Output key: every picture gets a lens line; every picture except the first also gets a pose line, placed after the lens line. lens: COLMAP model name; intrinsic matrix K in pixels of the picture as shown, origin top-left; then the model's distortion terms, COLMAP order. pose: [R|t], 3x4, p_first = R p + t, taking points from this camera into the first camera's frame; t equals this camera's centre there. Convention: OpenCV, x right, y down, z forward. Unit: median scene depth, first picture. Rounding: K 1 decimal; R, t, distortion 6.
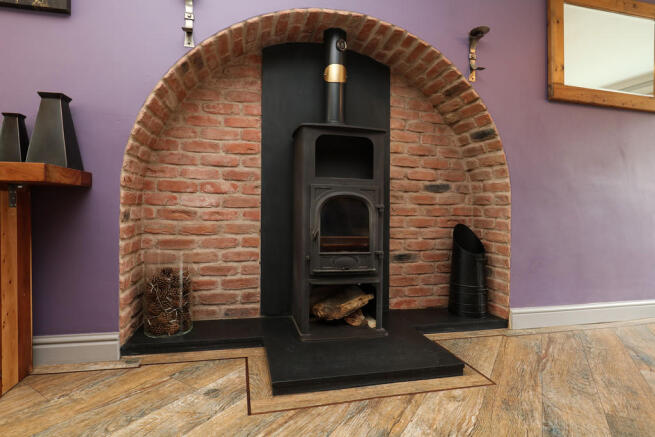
lens RADIAL K [[351.1, 0, 327.3], [0, 351.1, 217.0], [0, 0, 1]] dist [-0.043128, -0.001549]
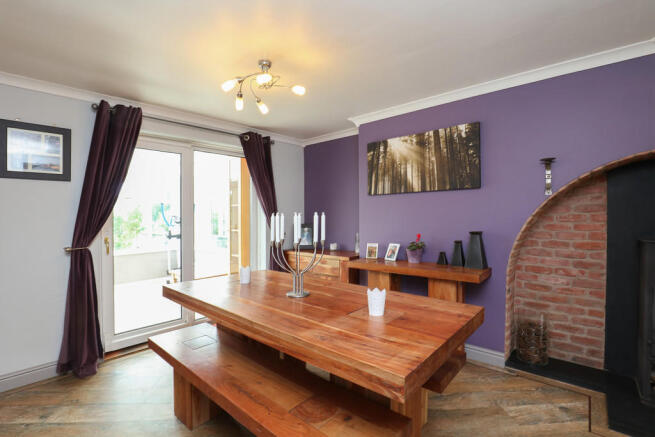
lens RADIAL K [[303.0, 0, 325.8], [0, 303.0, 219.1], [0, 0, 1]] dist [-0.028839, 0.003026]
pose [[0.569353, -0.003404, -0.822086, 0.144124], [-0.017447, 0.999716, -0.016223, -0.279289], [0.821908, 0.023580, 0.569133, -0.592189]]
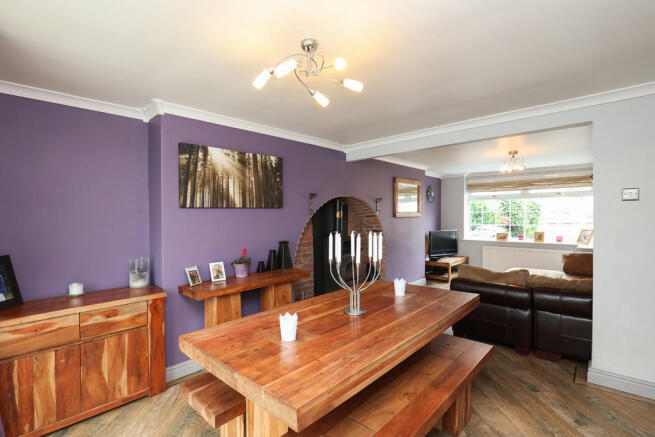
lens RADIAL K [[303.0, 0, 326.3], [0, 303.0, 218.7], [0, 0, 1]] dist [-0.028839, 0.003026]
pose [[0.844428, -0.022957, 0.535176, -1.332005], [0.037545, 0.999161, -0.016379, -0.351309], [-0.534351, 0.033924, 0.844582, -0.920111]]
